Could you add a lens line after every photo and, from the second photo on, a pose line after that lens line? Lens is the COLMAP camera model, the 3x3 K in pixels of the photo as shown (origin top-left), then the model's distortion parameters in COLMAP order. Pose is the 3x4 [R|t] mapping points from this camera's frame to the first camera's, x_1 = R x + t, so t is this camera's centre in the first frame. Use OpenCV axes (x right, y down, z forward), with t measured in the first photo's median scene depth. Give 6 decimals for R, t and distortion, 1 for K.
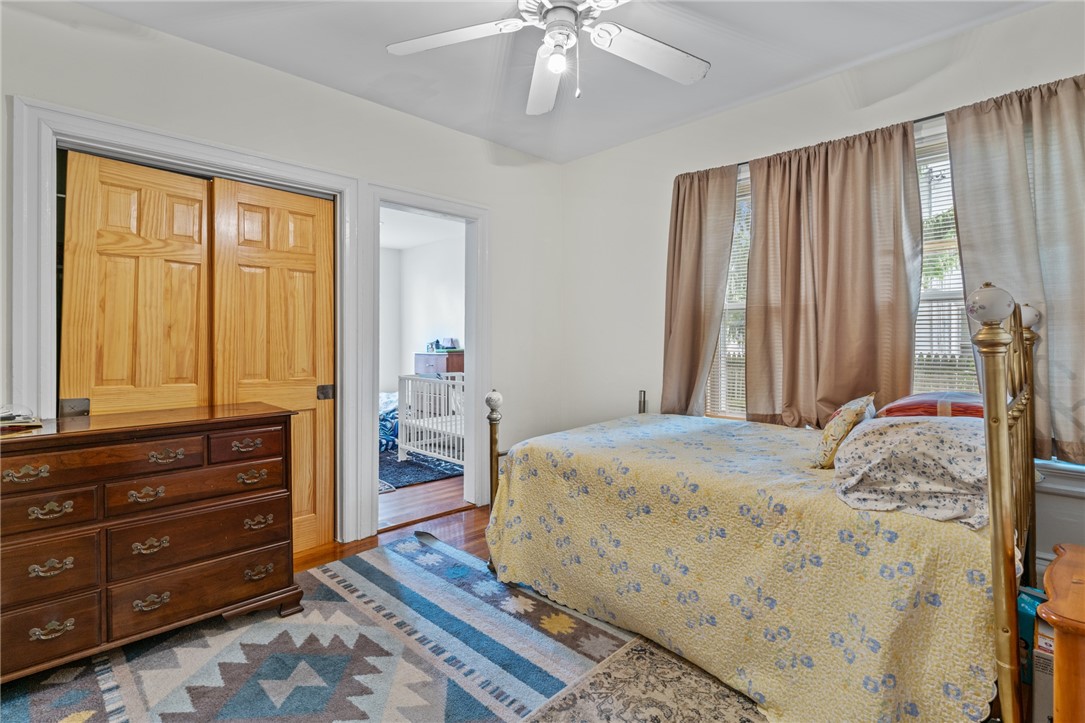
lens RADIAL K [[523.8, 0, 544.5], [0, 523.8, 336.2], [0, 0, 1]] dist [0.005718, -0.000820]
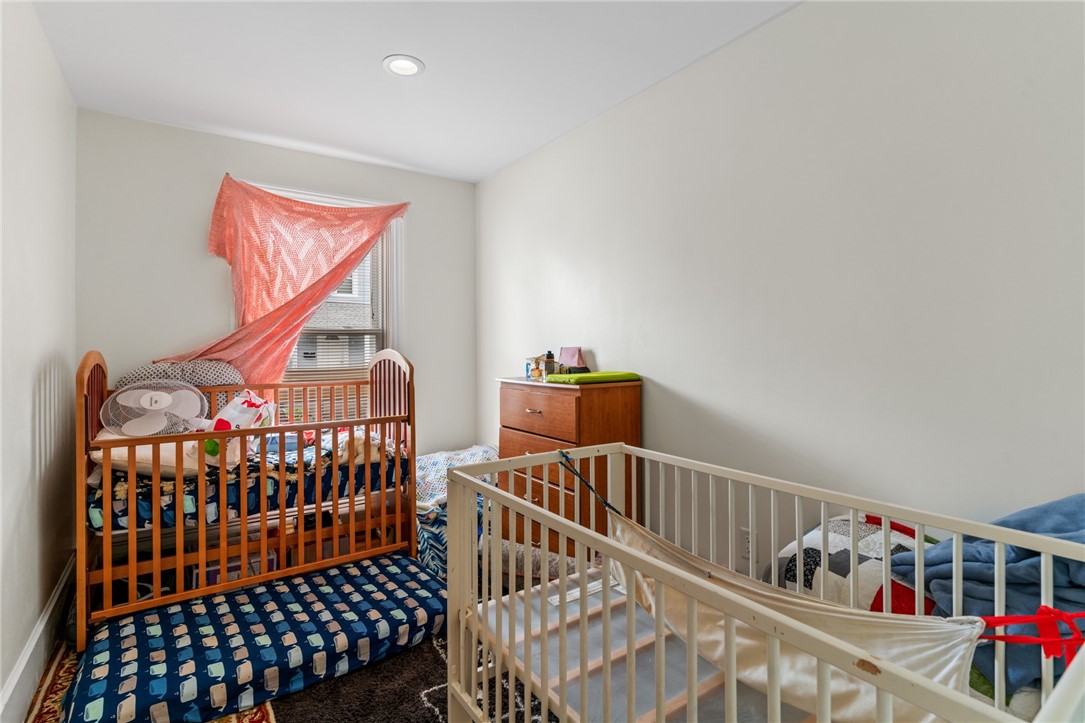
lens RADIAL K [[523.8, 0, 541.2], [0, 523.8, 354.4], [0, 0, 1]] dist [0.005718, -0.000820]
pose [[0.983680, -0.003106, -0.179901, -0.131988], [0.006615, 0.999799, 0.018908, 0.000833], [0.179806, -0.019790, 0.983503, 0.565111]]
